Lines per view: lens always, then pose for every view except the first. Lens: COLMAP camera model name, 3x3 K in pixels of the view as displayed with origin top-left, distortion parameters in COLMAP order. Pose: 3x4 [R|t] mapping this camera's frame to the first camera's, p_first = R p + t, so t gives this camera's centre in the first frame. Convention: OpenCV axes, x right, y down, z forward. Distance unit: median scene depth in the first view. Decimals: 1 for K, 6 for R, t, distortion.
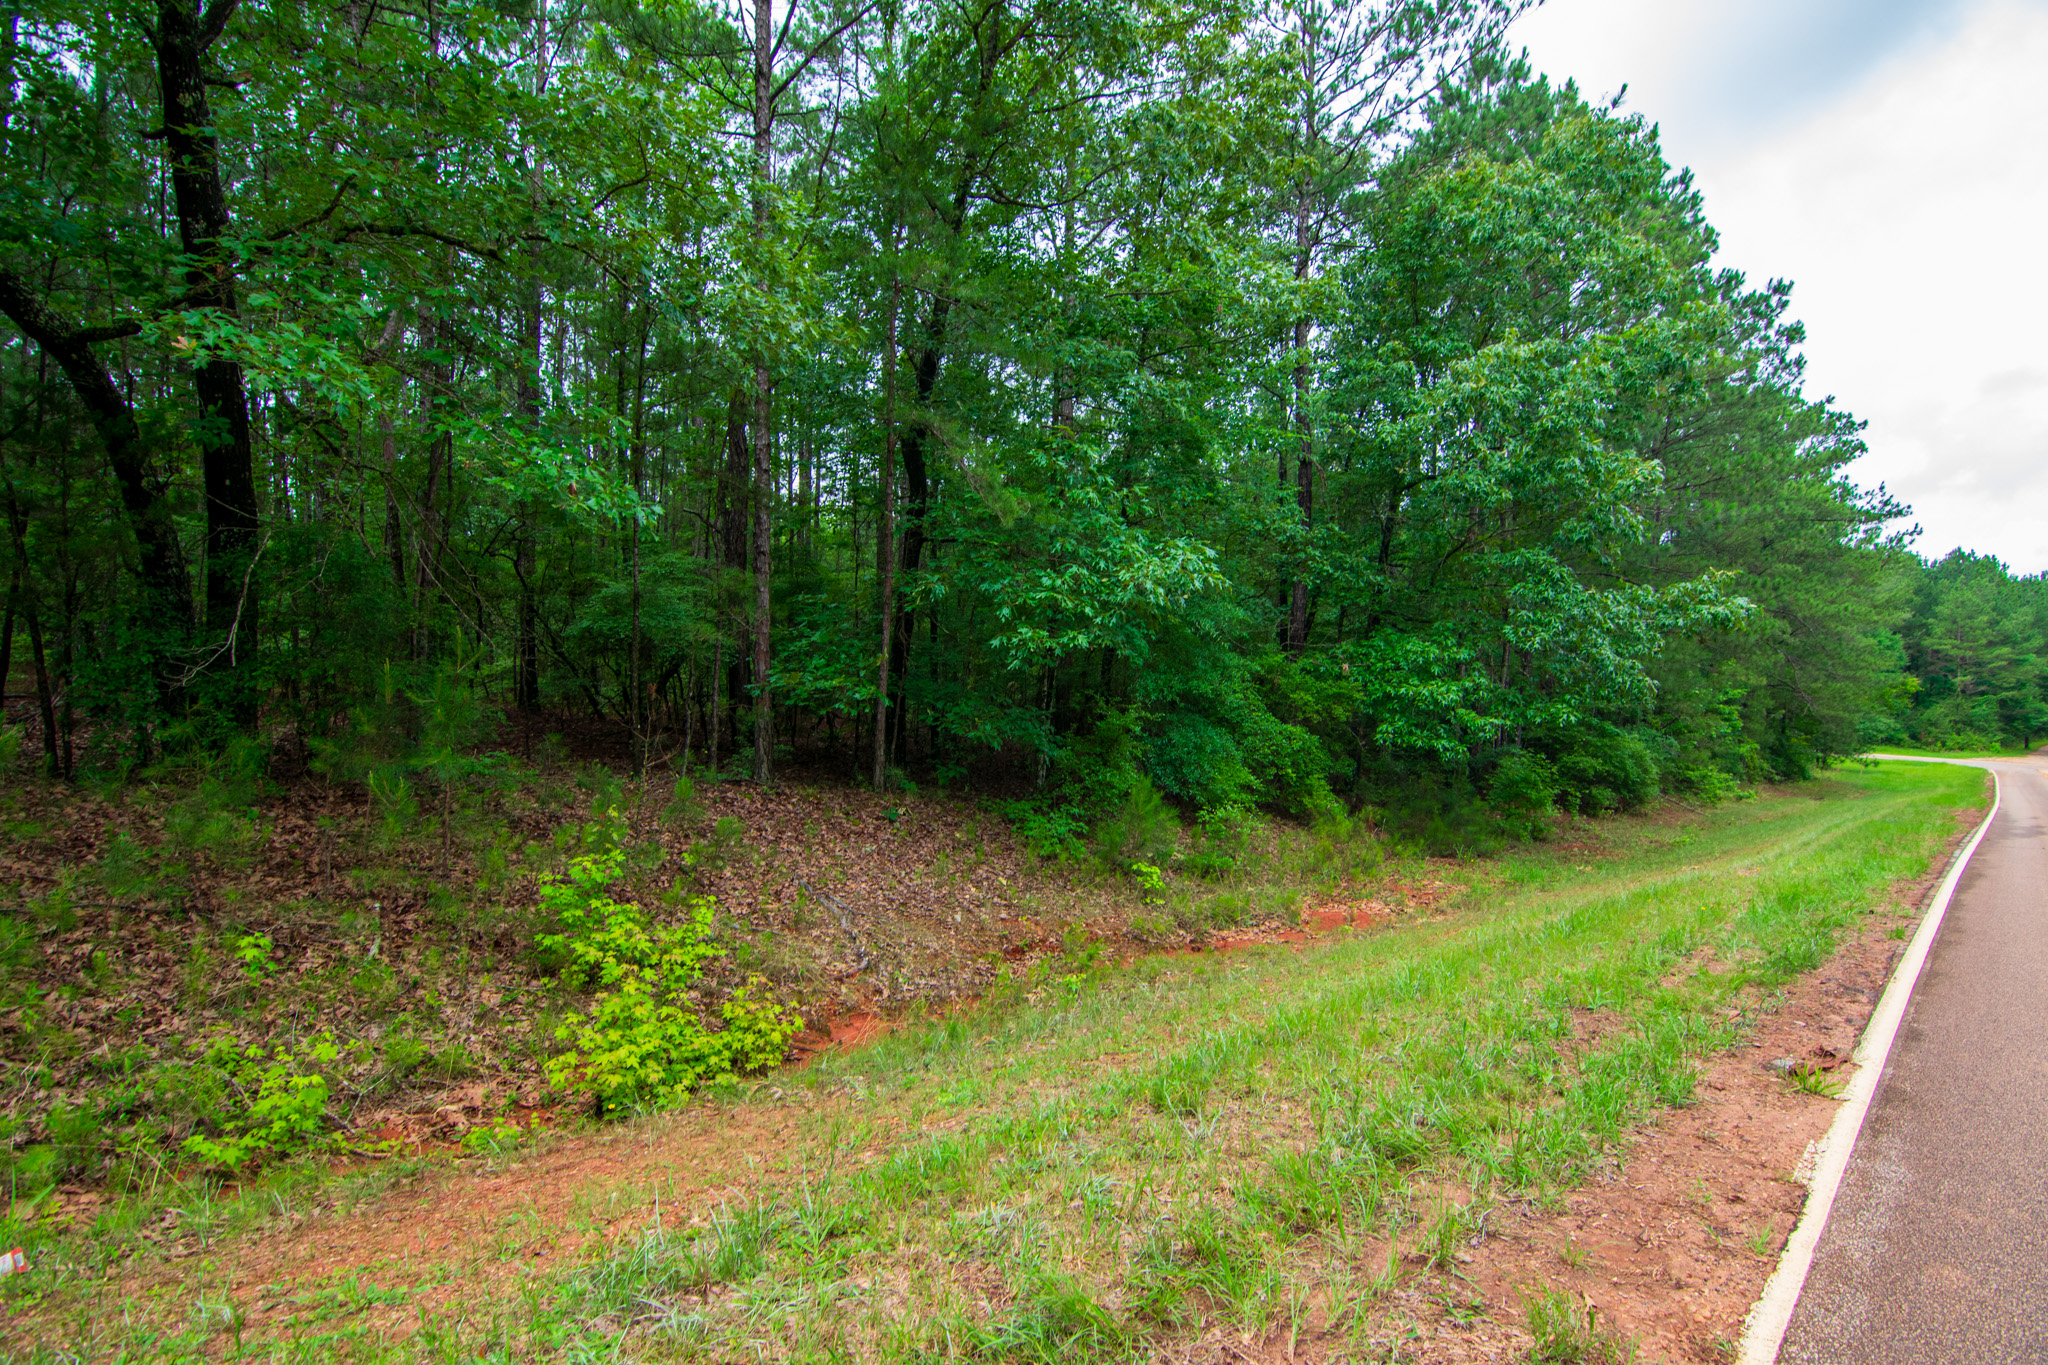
lens RADIAL K [[1009.9, 0, 1024.0], [0, 1009.9, 682.5], [0, 0, 1]] dist [-0.018599, -0.006092]
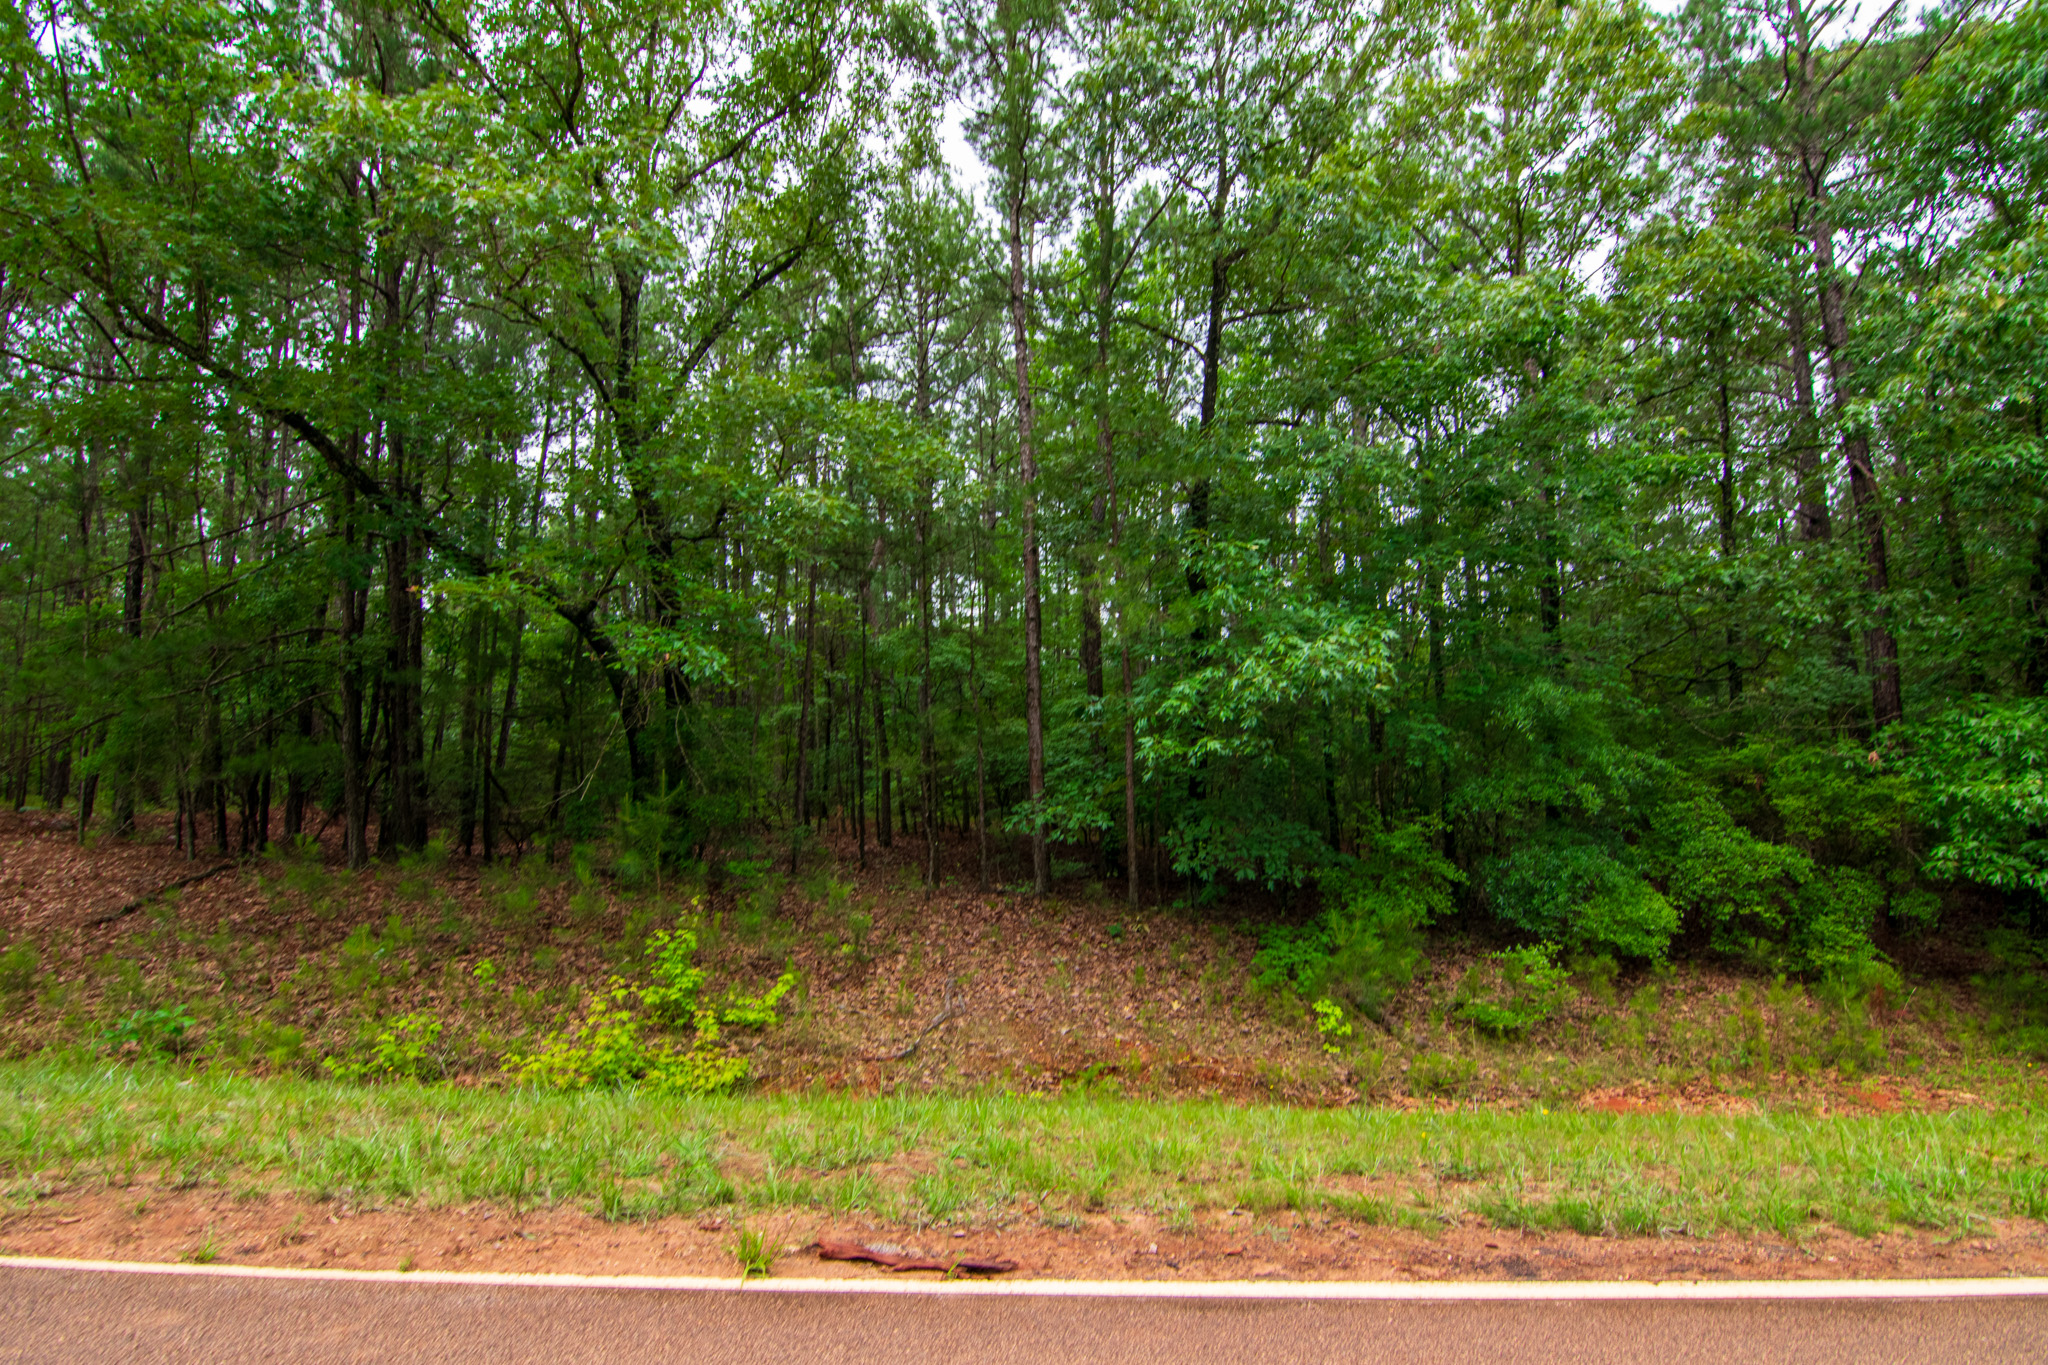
lens RADIAL K [[983.7, 0, 1024.0], [0, 983.7, 682.5], [0, 0, 1]] dist [-0.001175, -0.000042]
pose [[0.750374, -0.111114, -0.651608, 0.330902], [0.023262, 0.989599, -0.141961, 0.015225], [0.660604, 0.091366, 0.745154, 0.119609]]
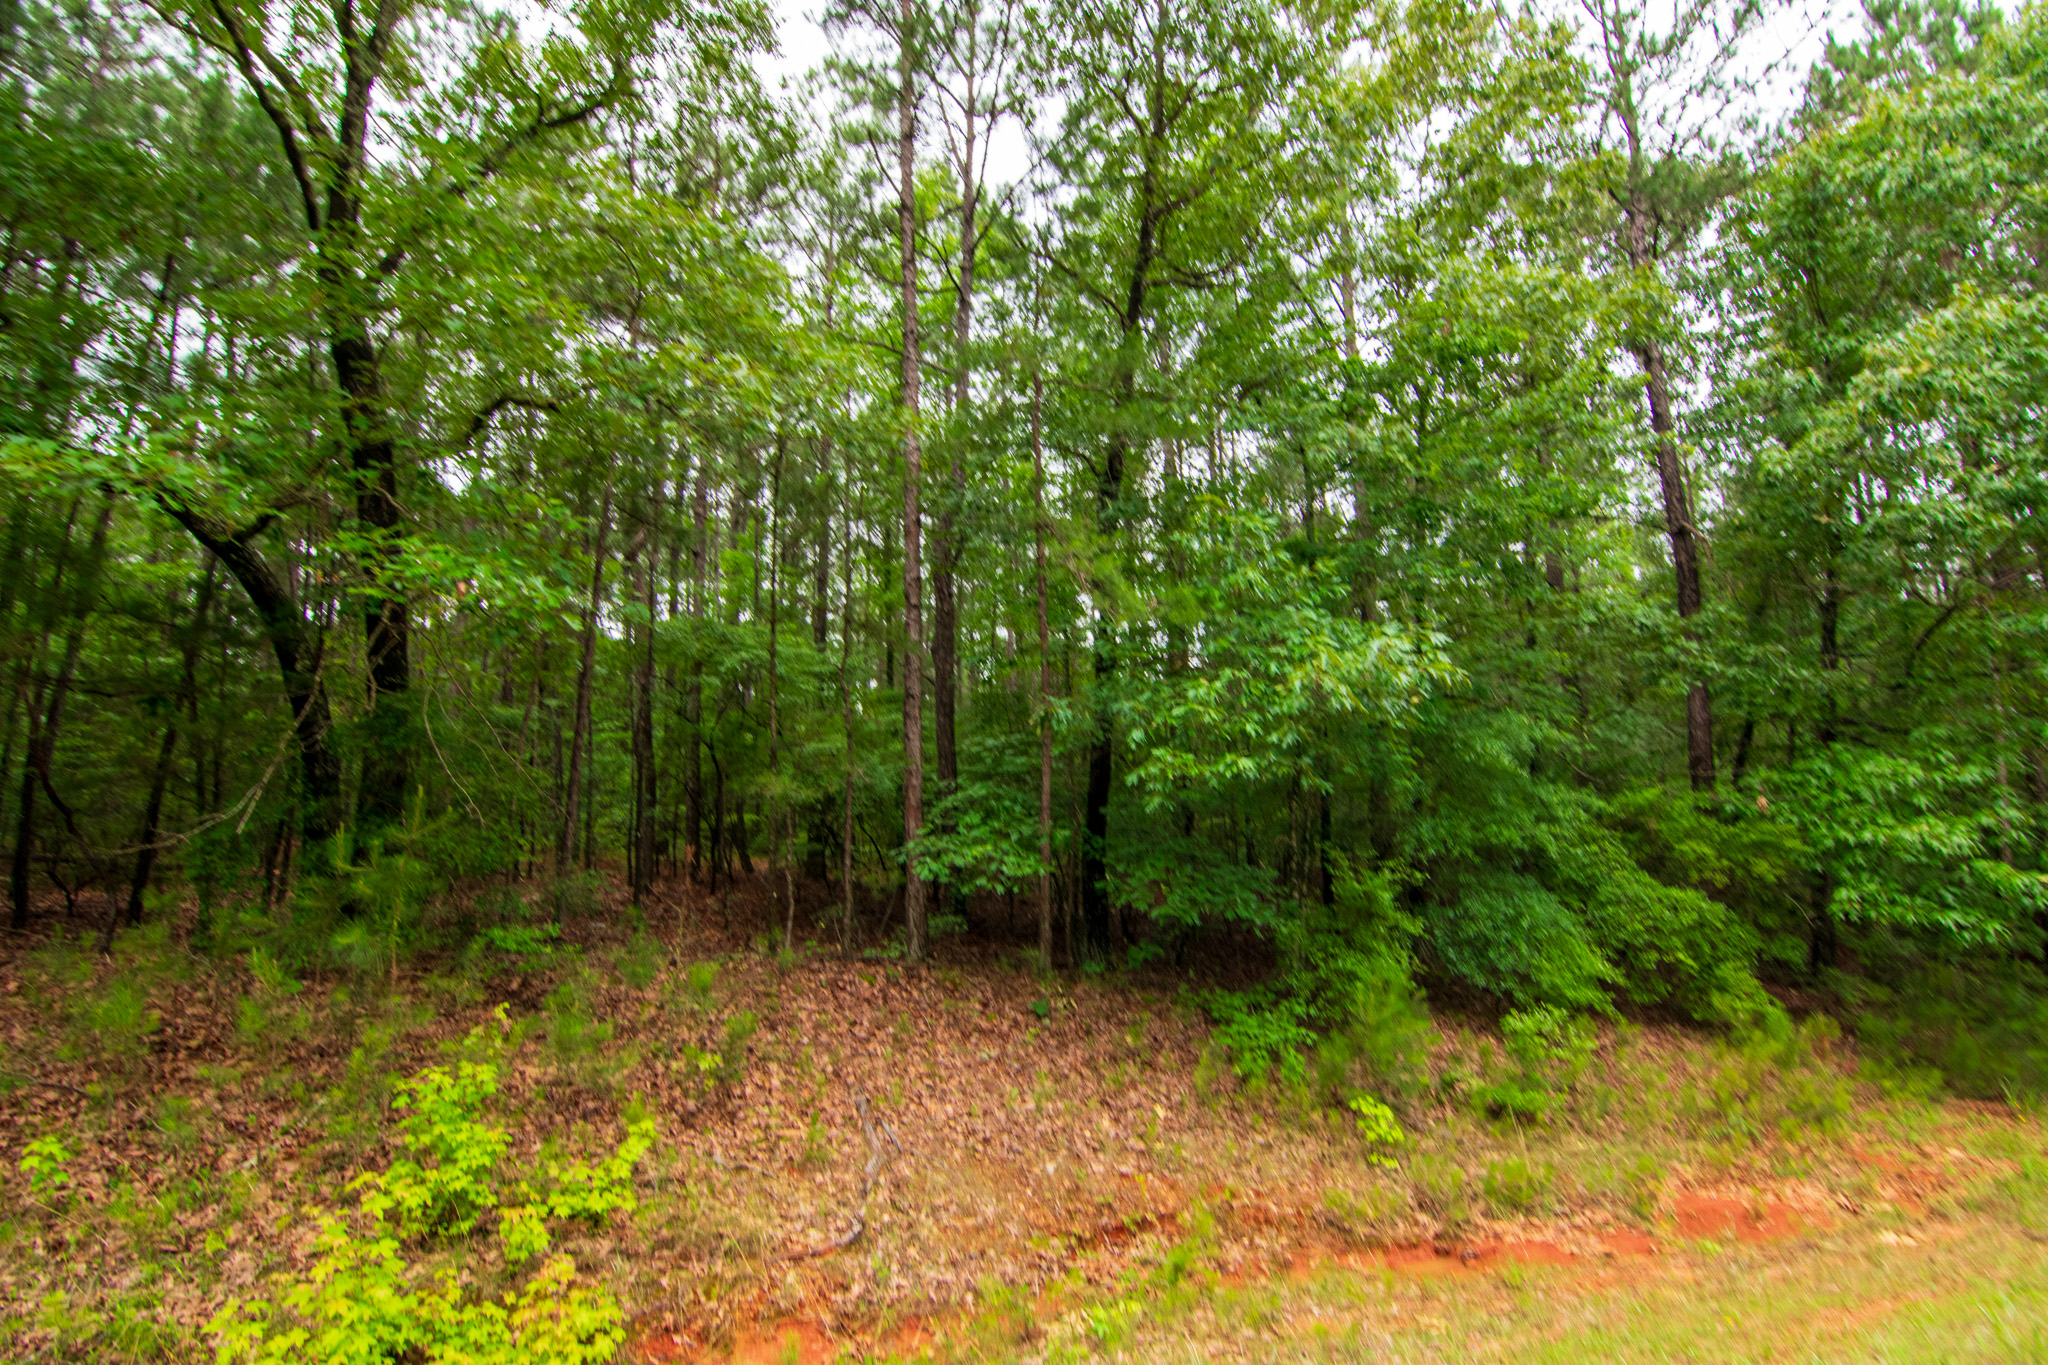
lens RADIAL K [[1009.9, 0, 1024.0], [0, 1009.9, 682.5], [0, 0, 1]] dist [-0.018599, -0.006092]
pose [[0.921795, -0.081510, -0.379013, 0.120271], [0.017585, 0.985432, -0.169157, 0.010449], [0.387280, 0.149263, 0.909799, 0.175410]]
